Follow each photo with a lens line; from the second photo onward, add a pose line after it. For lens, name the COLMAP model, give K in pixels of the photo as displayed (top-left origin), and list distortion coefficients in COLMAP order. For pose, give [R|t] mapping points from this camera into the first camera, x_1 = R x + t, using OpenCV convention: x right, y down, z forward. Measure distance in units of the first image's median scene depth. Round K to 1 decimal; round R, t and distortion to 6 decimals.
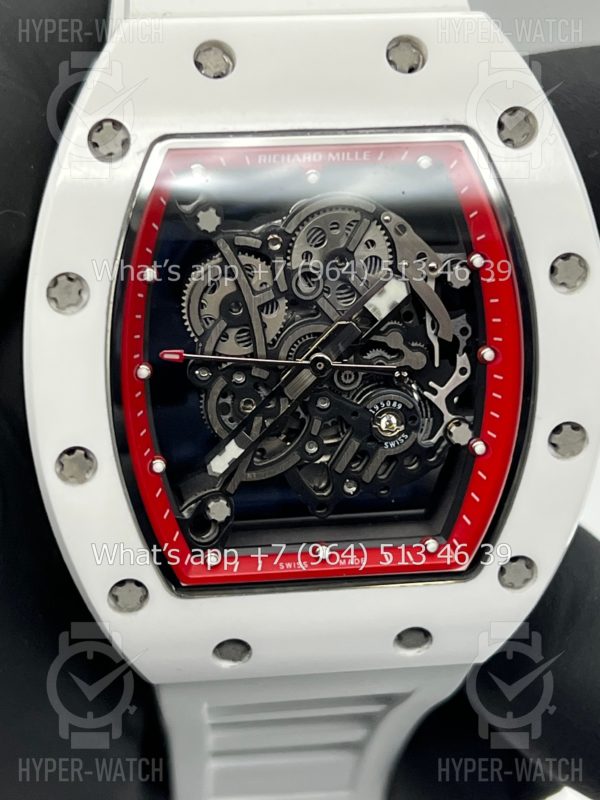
lens RADIAL K [[1850.1, 0, 300.0], [0, 1850.1, 400.0], [0, 0, 1]] dist [0.243262, -0.025240]
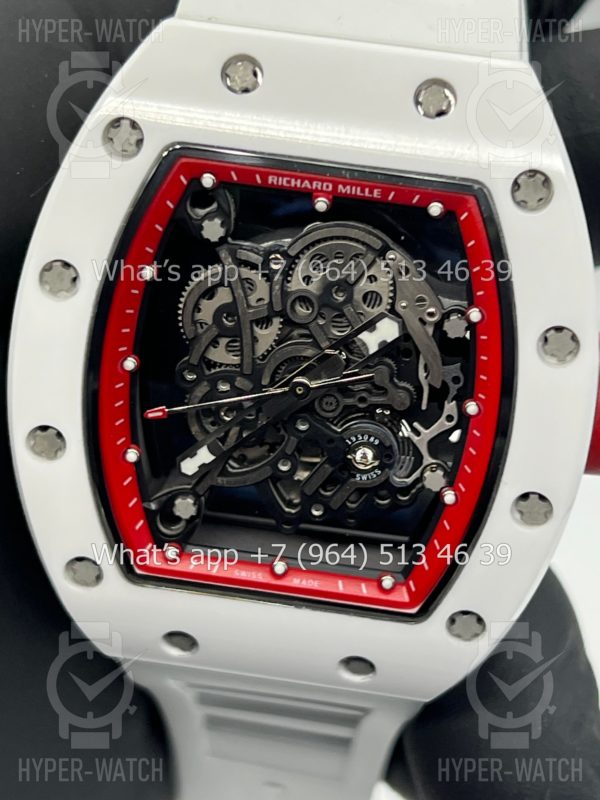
lens RADIAL K [[1850.1, 0, 300.0], [0, 1850.1, 400.0], [0, 0, 1]] dist [0.243262, -0.025240]
pose [[0.966989, 0.189469, -0.170394, 0.181948], [-0.175592, 0.980036, 0.093261, -0.106134], [0.184662, -0.060263, 0.980953, 0.011756]]
